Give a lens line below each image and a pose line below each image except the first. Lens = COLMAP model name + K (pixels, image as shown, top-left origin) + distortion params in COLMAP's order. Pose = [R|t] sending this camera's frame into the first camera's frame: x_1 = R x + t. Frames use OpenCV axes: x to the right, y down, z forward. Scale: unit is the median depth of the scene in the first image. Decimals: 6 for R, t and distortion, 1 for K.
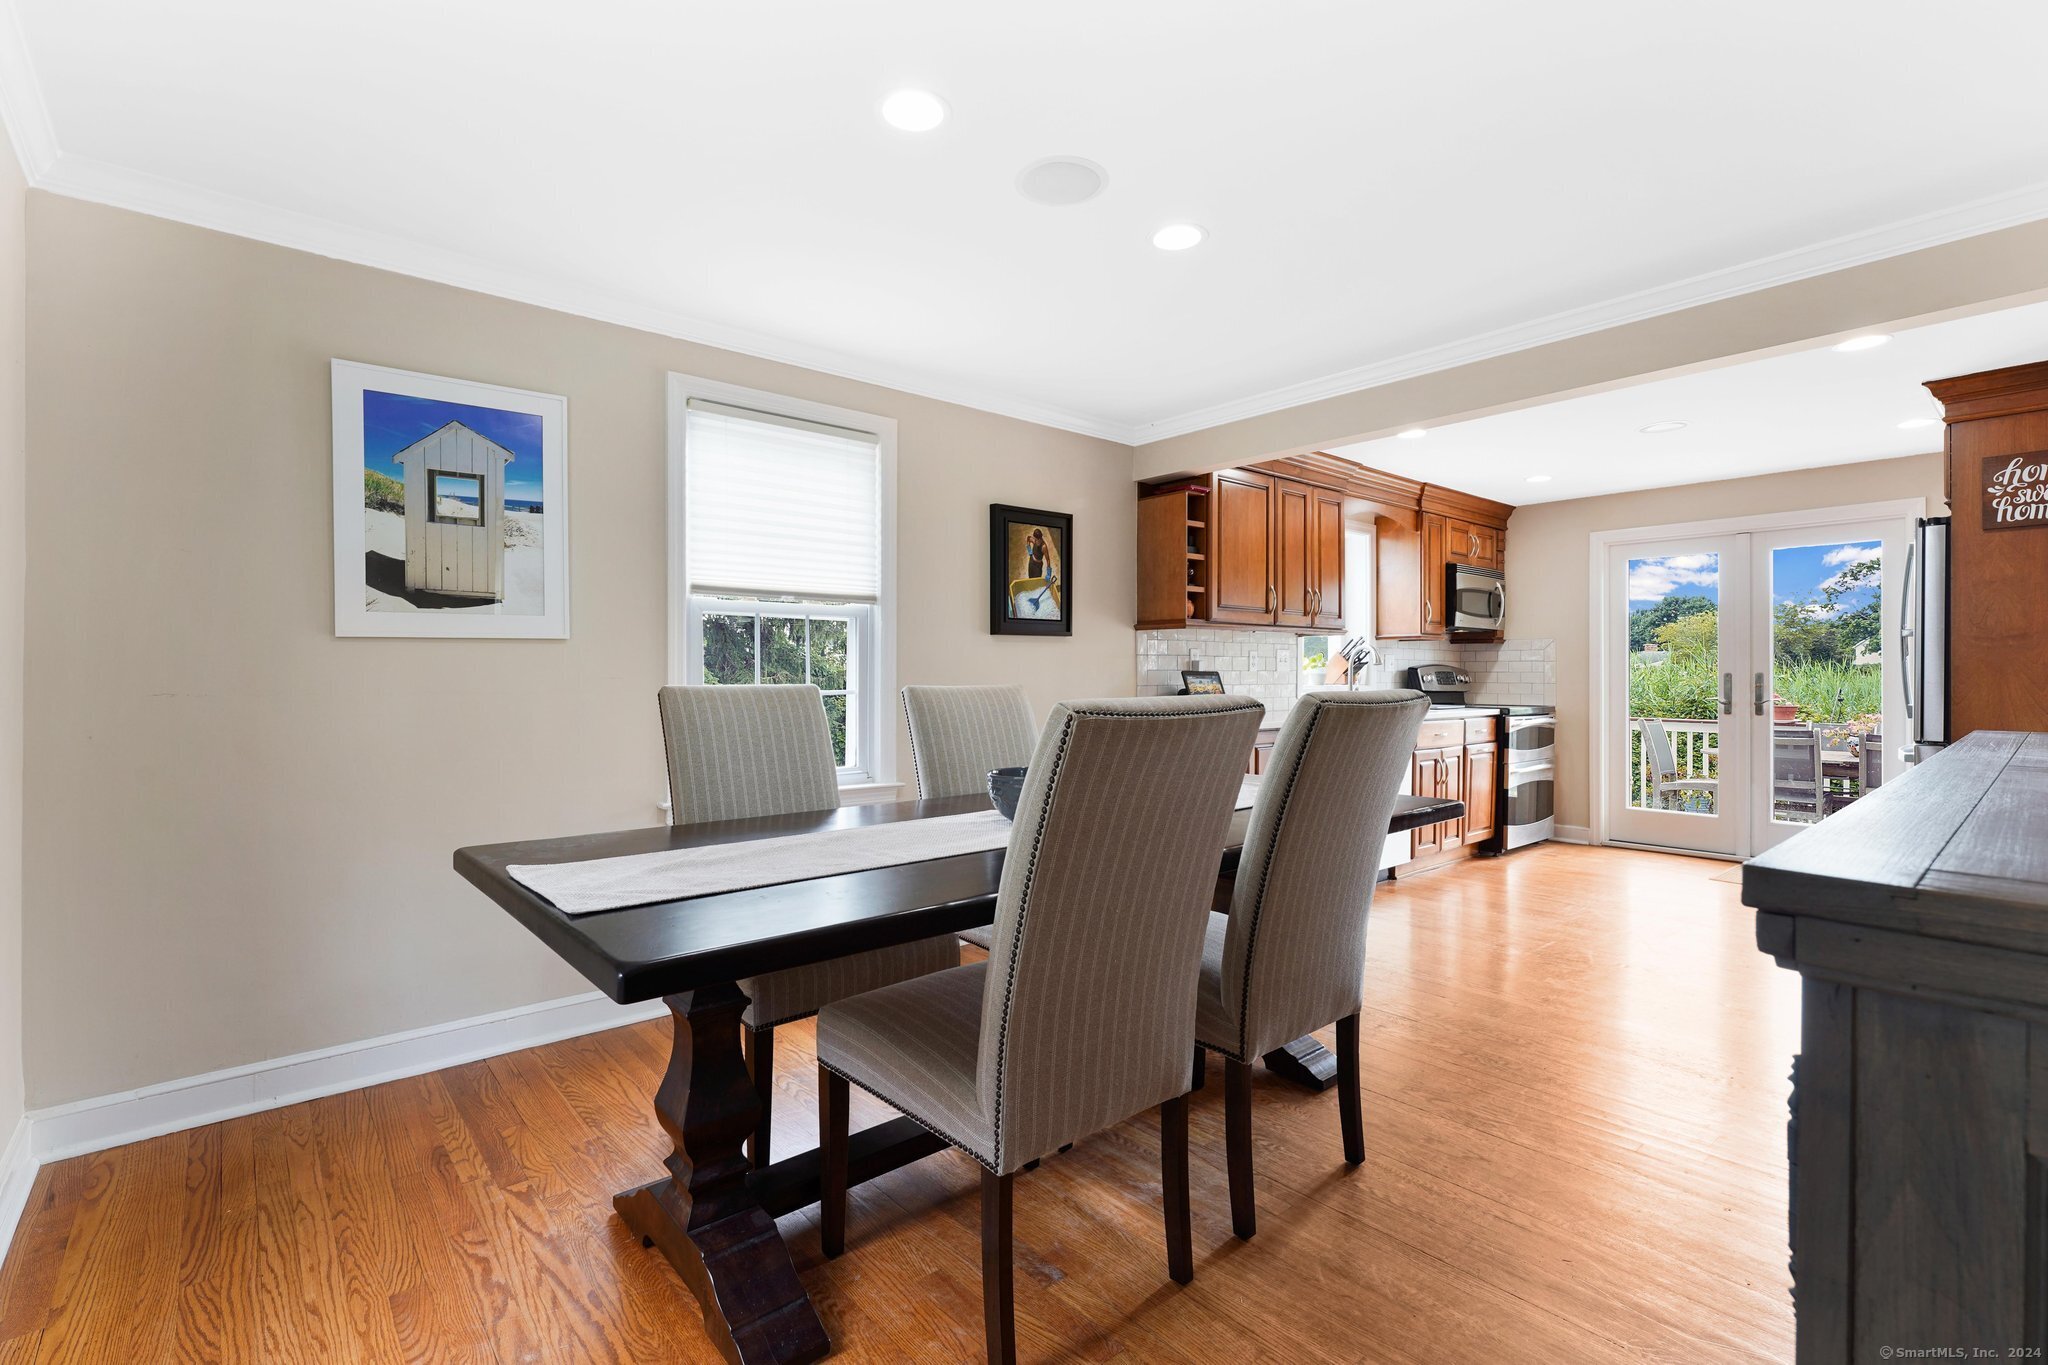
lens RADIAL K [[929.0, 0, 1013.3], [0, 929.0, 673.6], [0, 0, 1]] dist [0.001508, 0.000064]
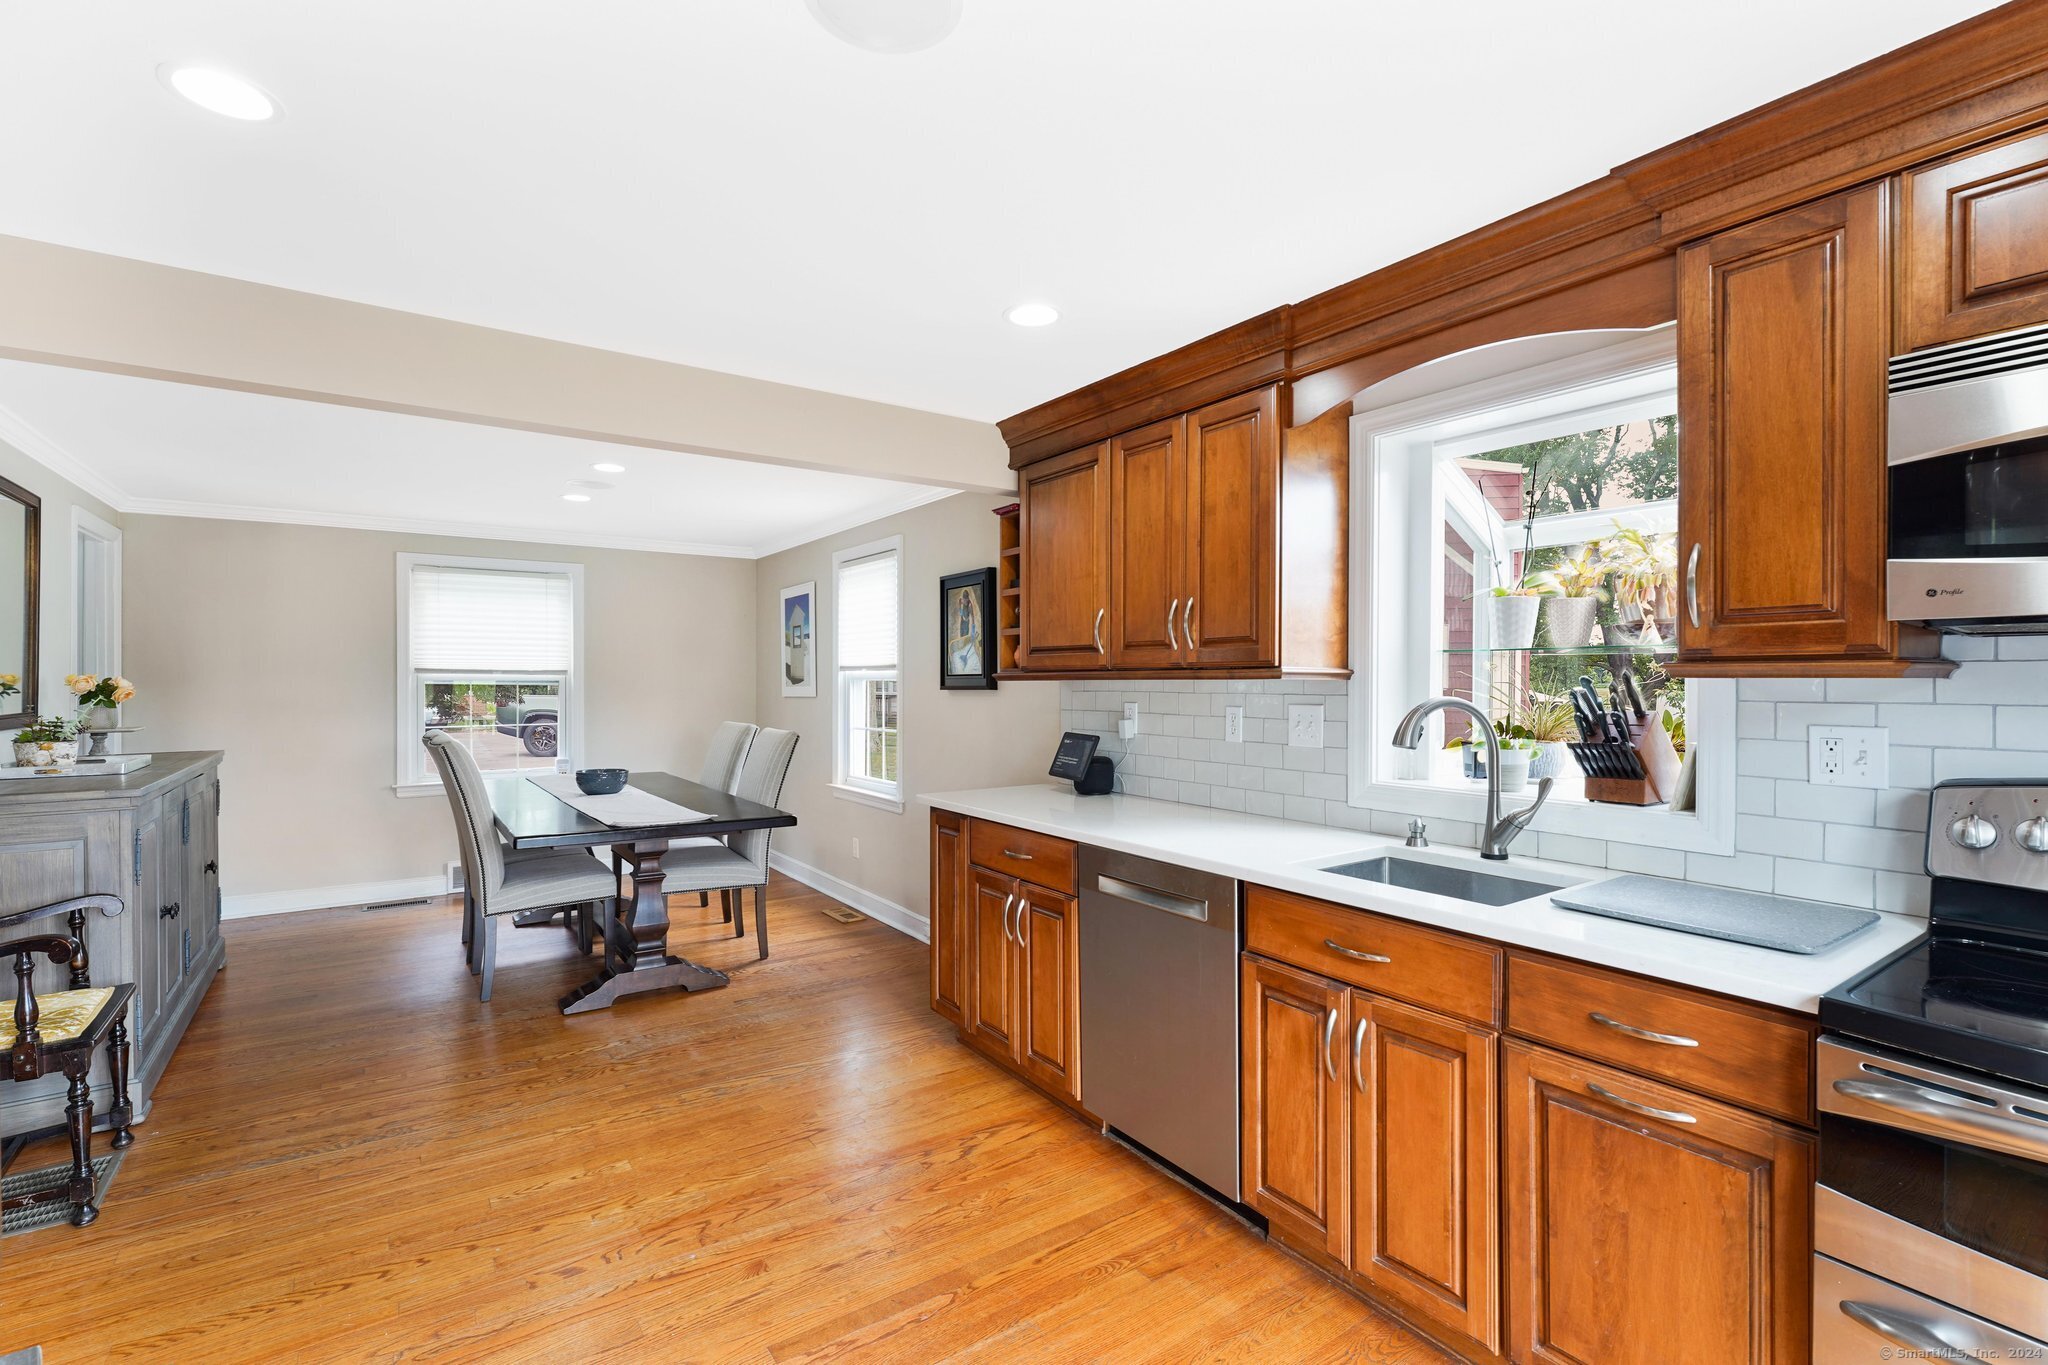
lens RADIAL K [[916.8, 0, 1024.6], [0, 916.8, 678.7], [0, 0, 1]] dist [-0.003985, -0.000301]
pose [[-0.098664, -0.000363, -0.995121, 0.759810], [0.001269, 0.999999, -0.000491, -0.037594], [0.995120, -0.001311, -0.098664, 0.830896]]
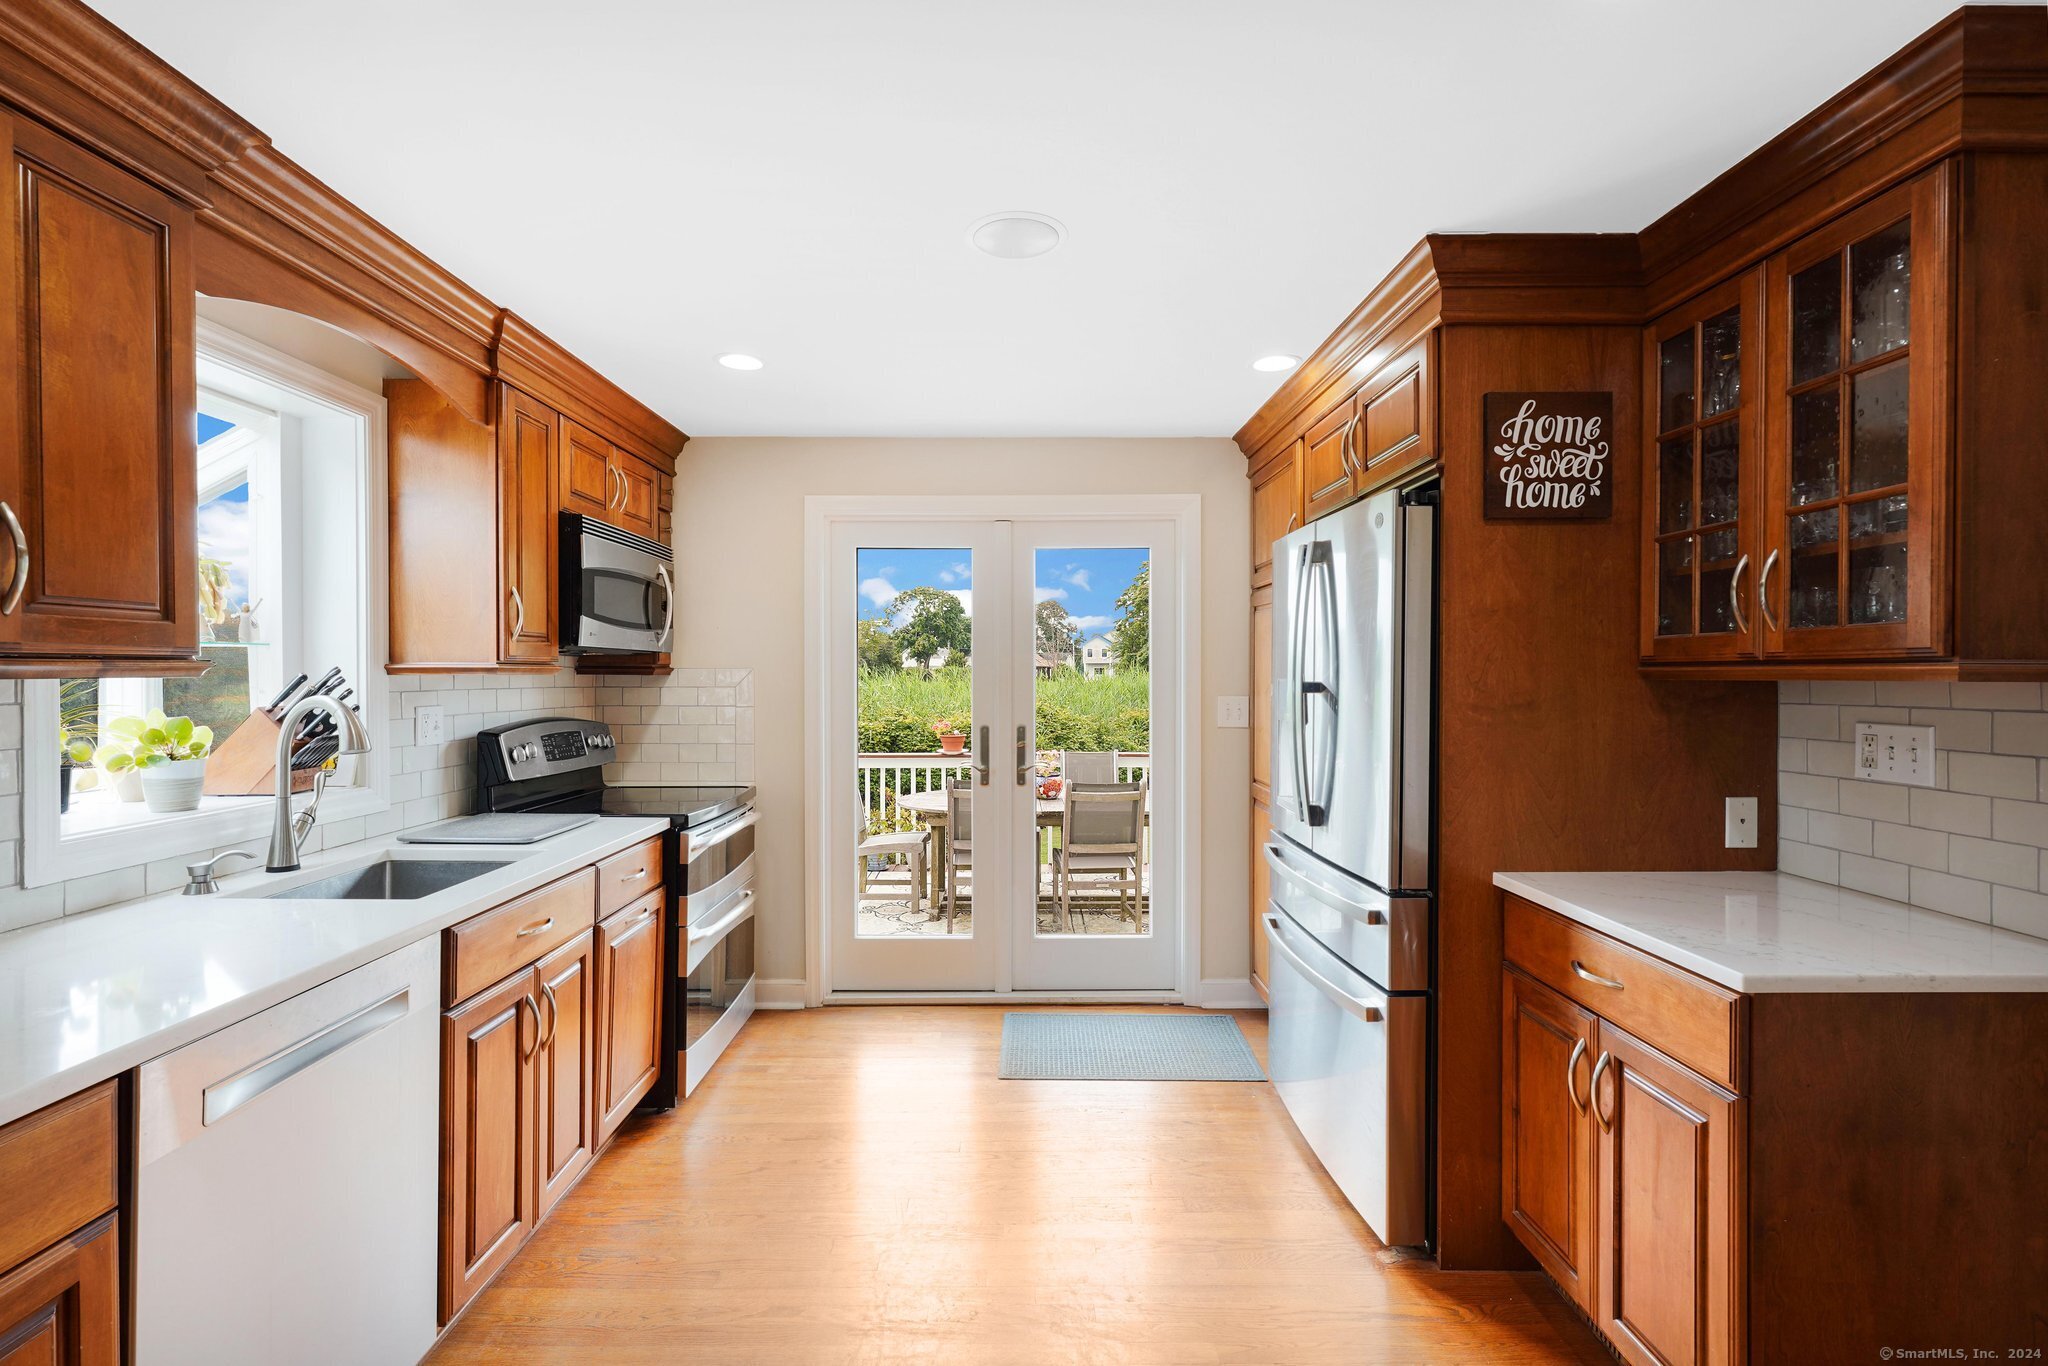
lens RADIAL K [[916.8, 0, 1024.6], [0, 916.8, 679.2], [0, 0, 1]] dist [-0.003985, -0.000301]
pose [[0.642441, -0.005925, 0.766313, 0.273192], [0.000954, 0.999976, 0.006932, -0.038396], [-0.766335, -0.003722, 0.642431, 0.545322]]
